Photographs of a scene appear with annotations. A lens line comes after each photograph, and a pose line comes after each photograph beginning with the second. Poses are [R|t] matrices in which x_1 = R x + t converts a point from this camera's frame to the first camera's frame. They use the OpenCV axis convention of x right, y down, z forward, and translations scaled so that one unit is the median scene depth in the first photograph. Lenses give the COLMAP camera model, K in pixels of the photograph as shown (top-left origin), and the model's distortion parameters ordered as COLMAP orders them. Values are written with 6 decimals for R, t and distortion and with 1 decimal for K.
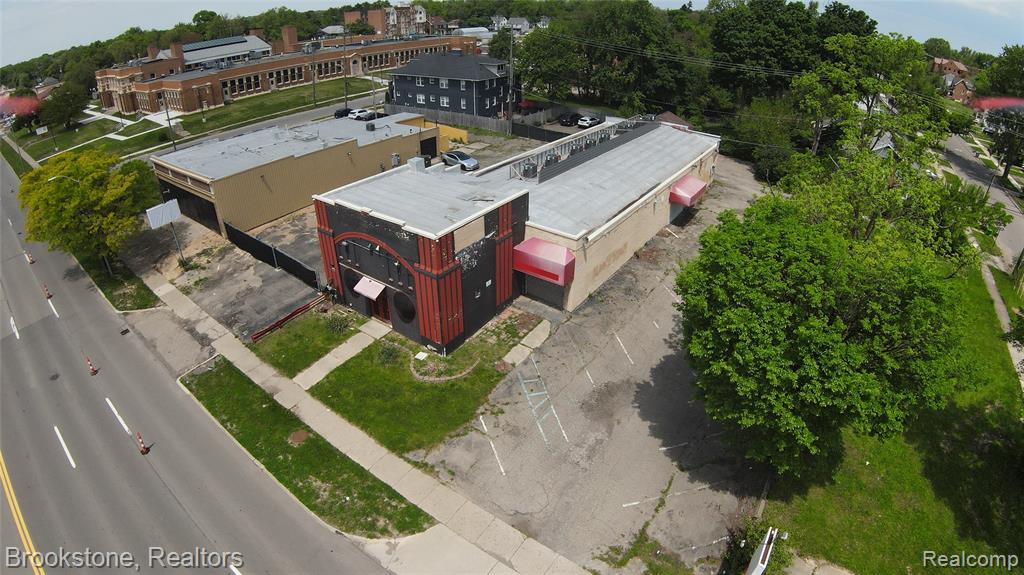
lens RADIAL K [[506.8, 0, 513.5], [0, 506.8, 279.3], [0, 0, 1]] dist [-0.212530, 0.037077]
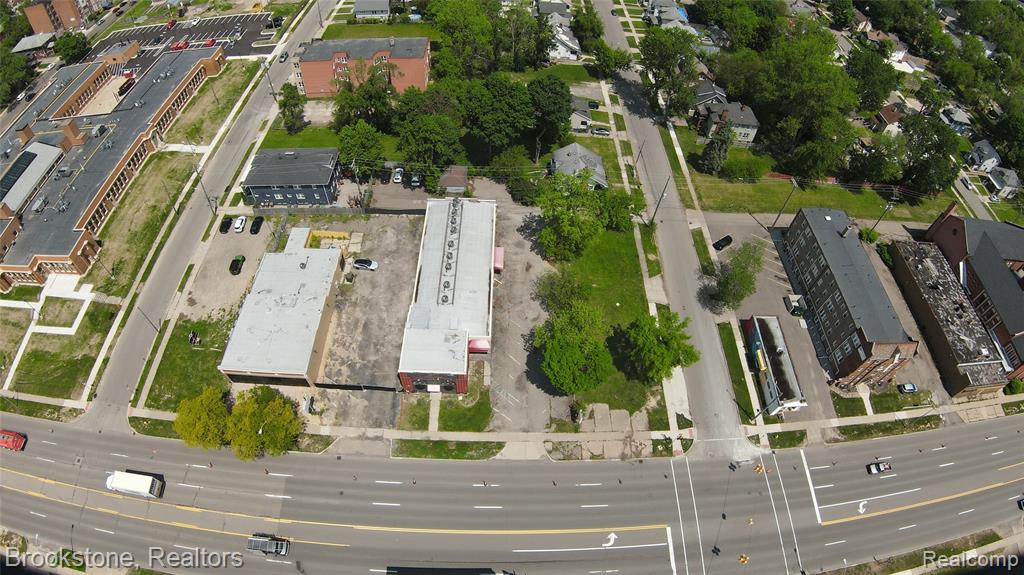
lens RADIAL K [[506.8, 0, 509.9], [0, 506.8, 278.7], [0, 0, 1]] dist [-0.212530, 0.037077]
pose [[0.817818, -0.438963, 0.372137, -0.709231], [0.260961, 0.859229, 0.440028, -1.610402], [-0.512907, -0.262750, 0.817245, -1.310946]]
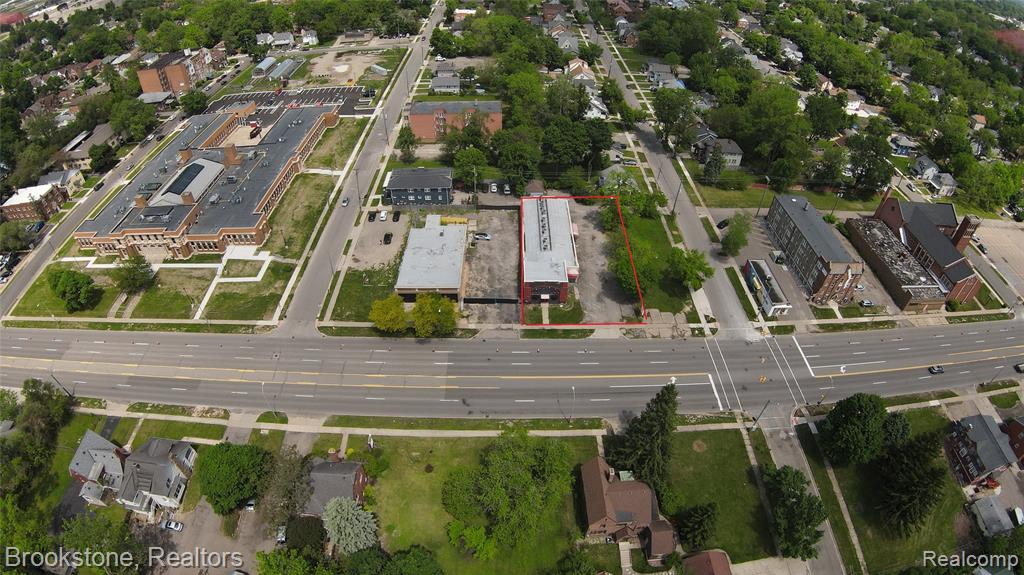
lens RADIAL K [[506.8, 0, 508.3], [0, 506.8, 277.0], [0, 0, 1]] dist [-0.212530, 0.037077]
pose [[0.814422, -0.382806, 0.436092, -2.330763], [0.289207, 0.919313, 0.266875, -1.356731], [-0.503067, -0.091228, 0.859419, -2.471262]]
